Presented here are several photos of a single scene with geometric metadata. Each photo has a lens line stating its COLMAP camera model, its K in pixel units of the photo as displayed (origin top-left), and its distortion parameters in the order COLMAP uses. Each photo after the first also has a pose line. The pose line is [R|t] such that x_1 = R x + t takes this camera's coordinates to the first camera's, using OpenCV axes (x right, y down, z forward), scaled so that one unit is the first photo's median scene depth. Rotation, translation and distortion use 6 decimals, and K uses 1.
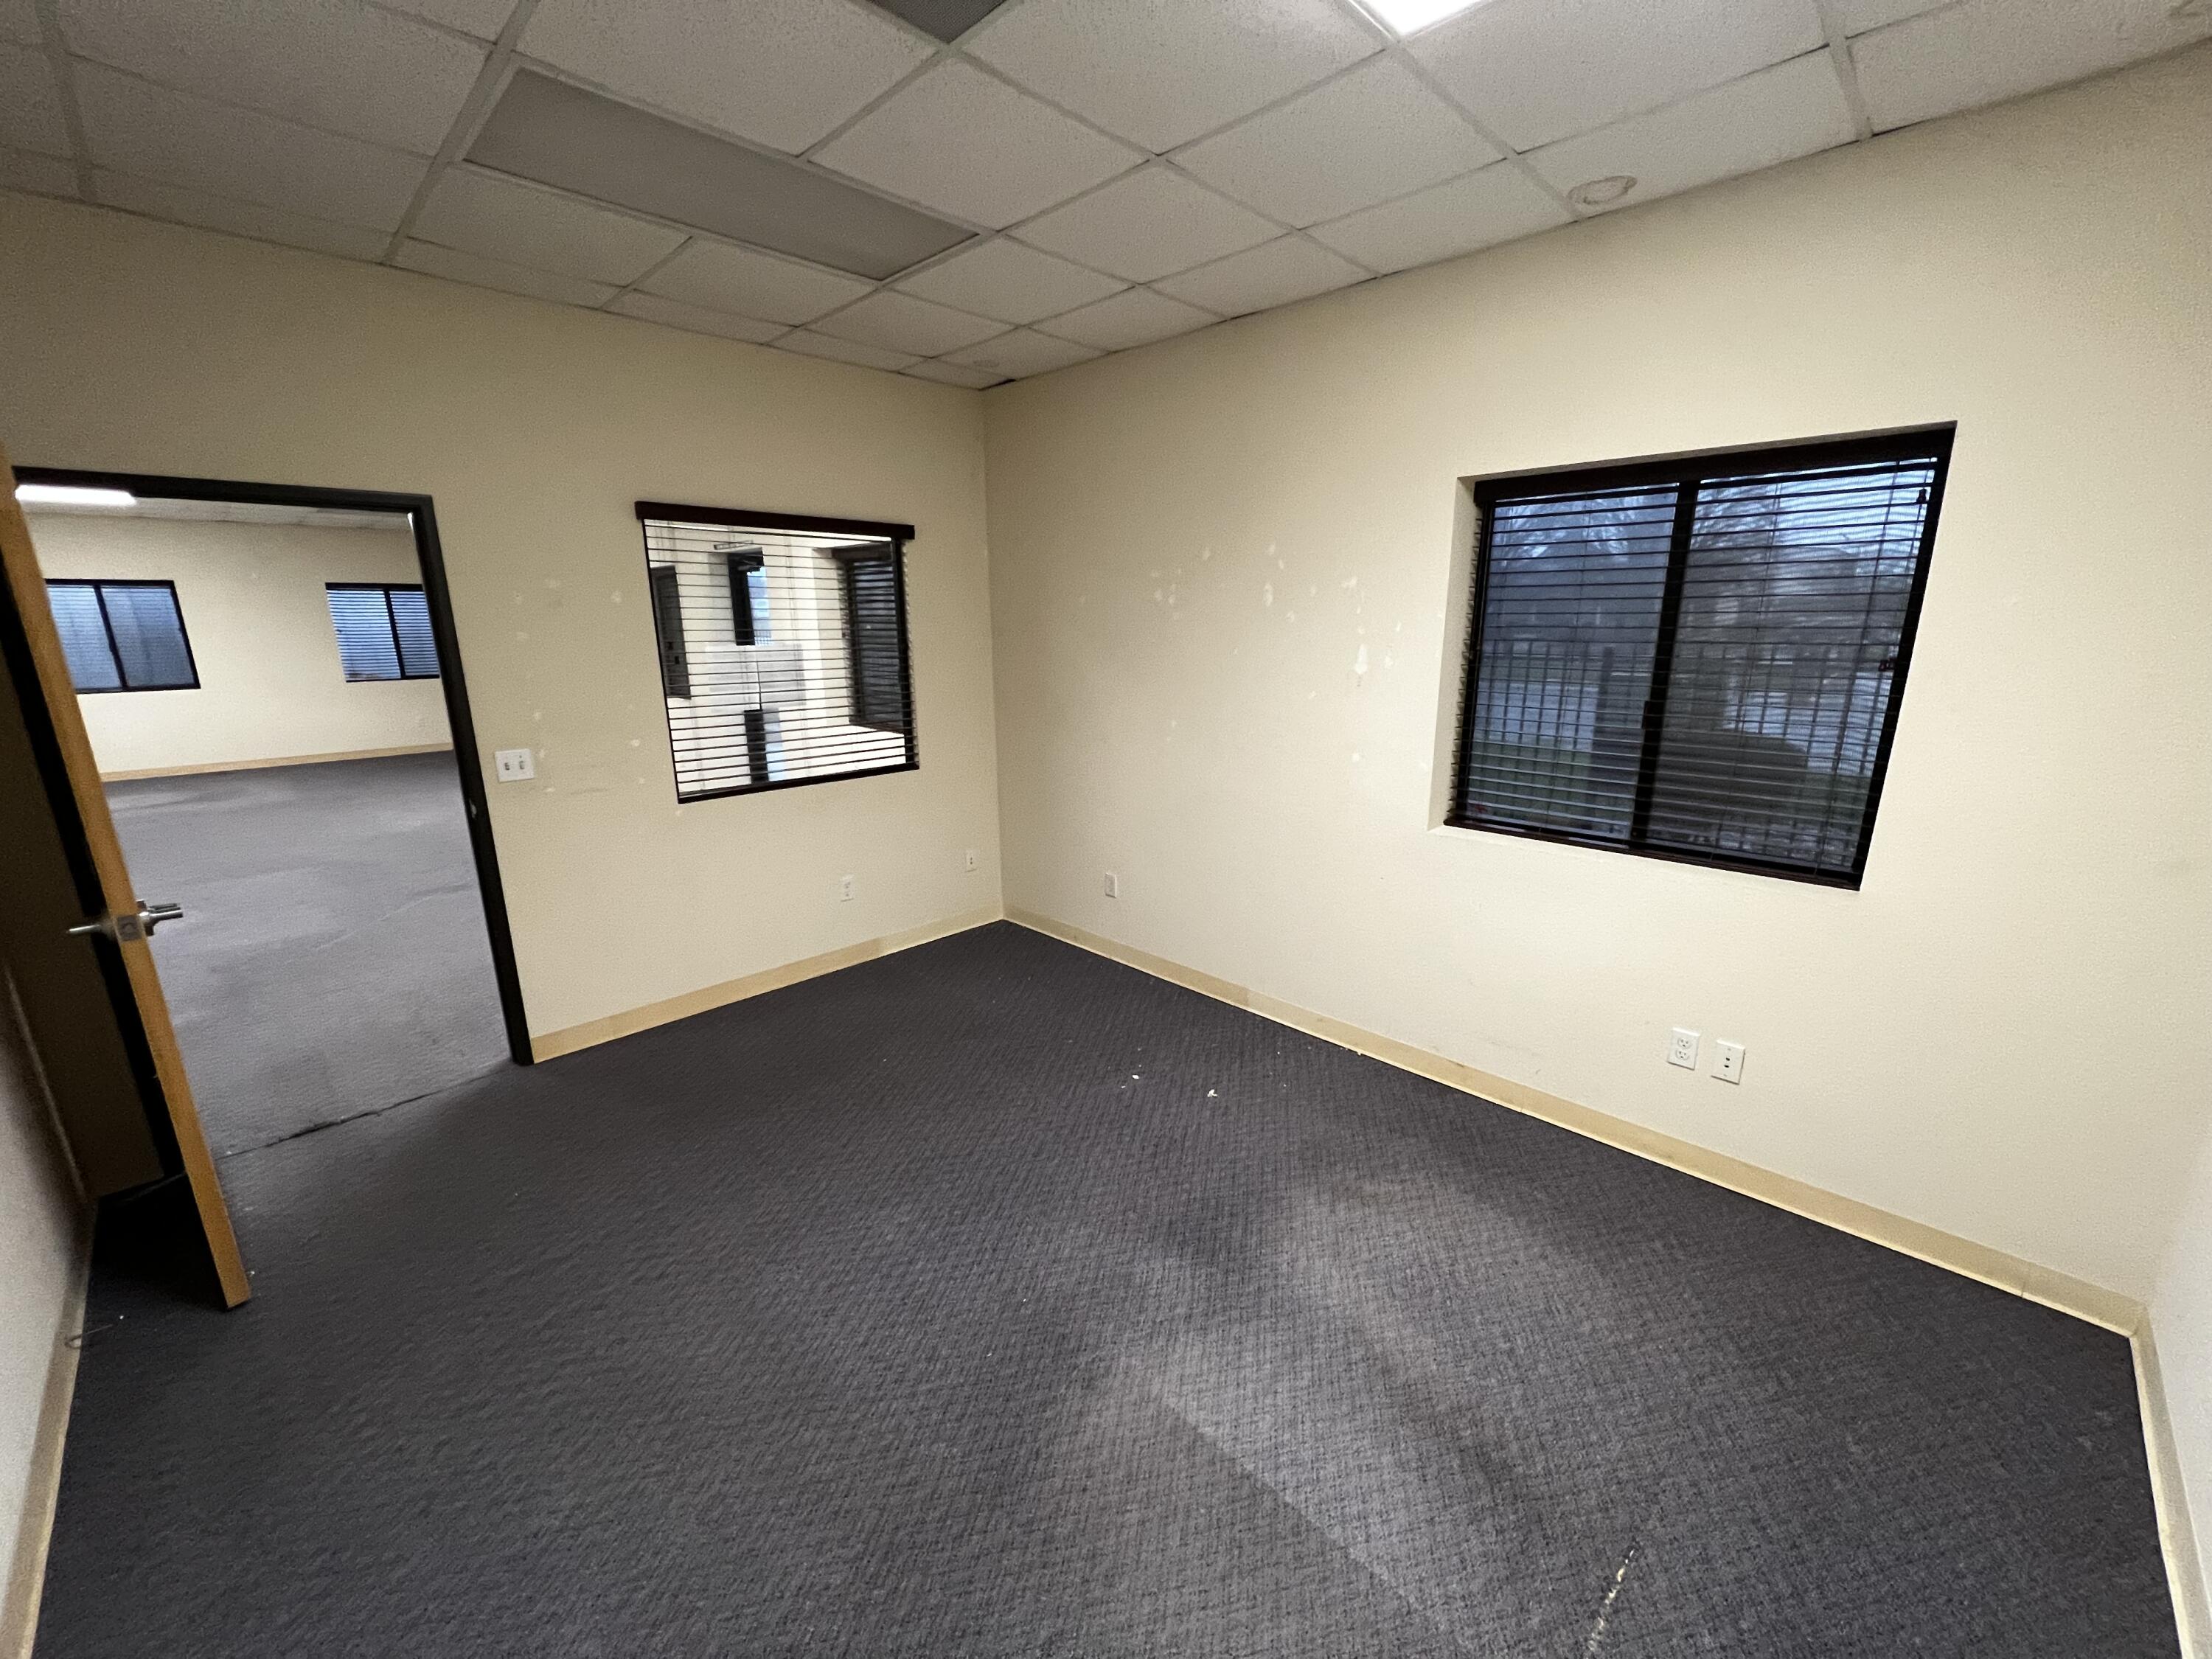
lens RADIAL K [[885.5, 0, 1104.2], [0, 885.5, 837.2], [0, 0, 1]] dist [-0.001153, -0.000267]
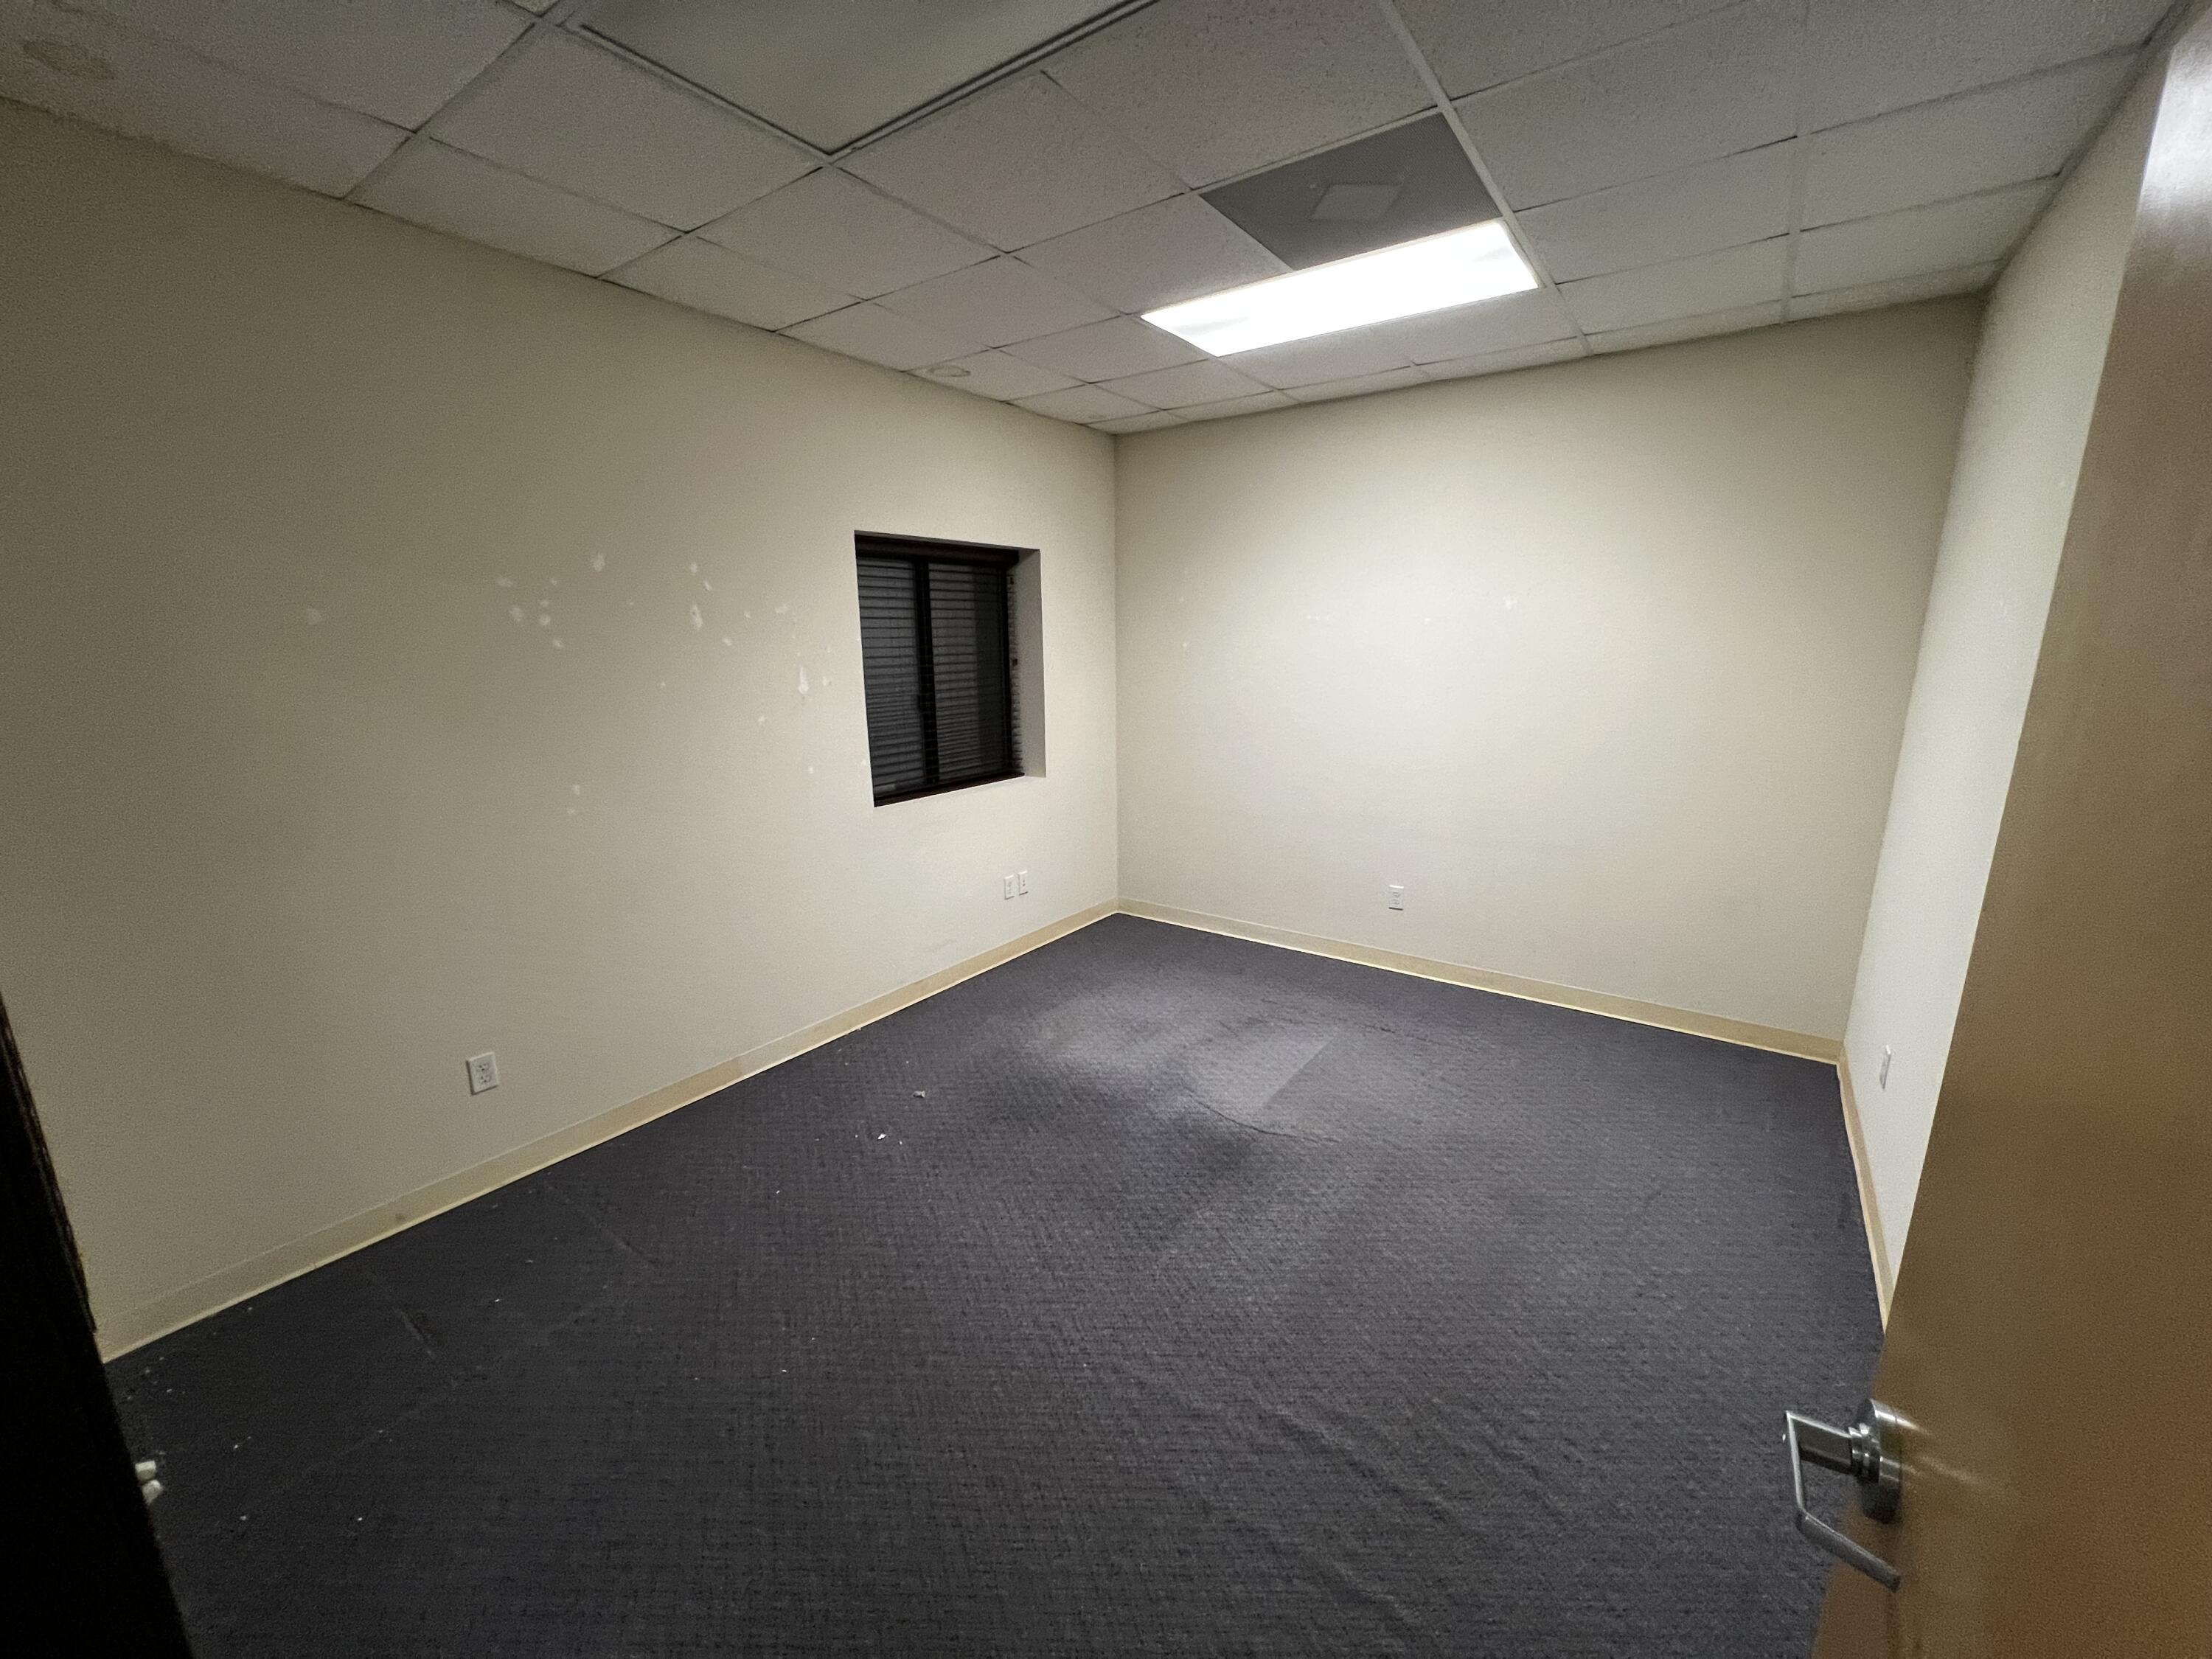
lens RADIAL K [[858.5, 0, 1124.4], [0, 858.5, 826.6], [0, 0, 1]] dist [0.000417, -0.000133]
pose [[-0.166325, -0.208076, 0.963867, -0.999867], [0.251950, 0.936069, 0.245552, -0.232674], [-0.953340, 0.283688, -0.103266, 0.951876]]
